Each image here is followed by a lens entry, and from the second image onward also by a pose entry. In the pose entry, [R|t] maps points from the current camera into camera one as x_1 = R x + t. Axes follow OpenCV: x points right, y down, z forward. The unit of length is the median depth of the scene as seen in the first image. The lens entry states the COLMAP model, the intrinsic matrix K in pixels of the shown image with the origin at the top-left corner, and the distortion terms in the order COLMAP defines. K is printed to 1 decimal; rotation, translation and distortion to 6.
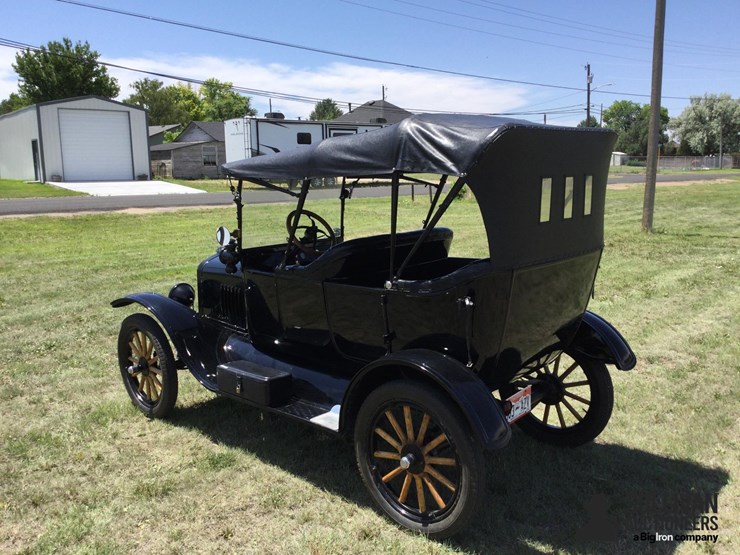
lens RADIAL K [[672.8, 0, 372.5], [0, 672.8, 276.8], [0, 0, 1]] dist [0.105546, -0.187457]
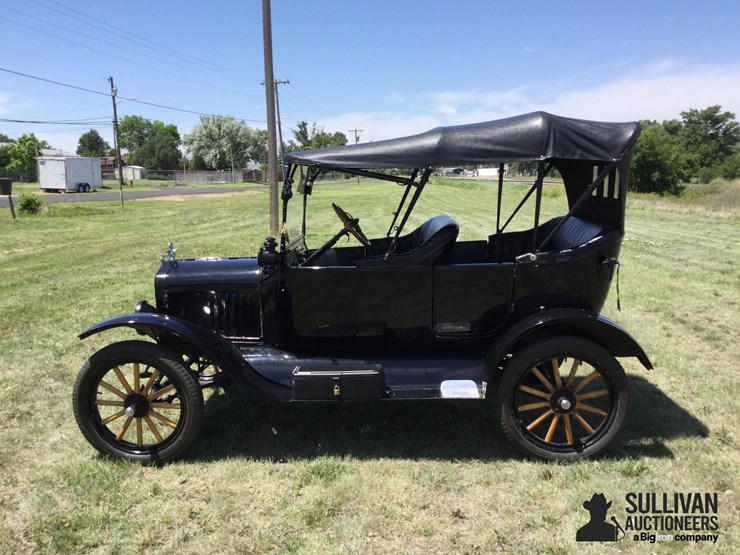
lens RADIAL K [[672.8, 0, 372.5], [0, 672.8, 276.8], [0, 0, 1]] dist [0.105546, -0.187457]
pose [[0.761998, -0.097561, 0.640188, -0.607978], [0.111257, 0.993610, 0.018994, -0.004873], [-0.637950, 0.056752, 0.767984, 0.186222]]
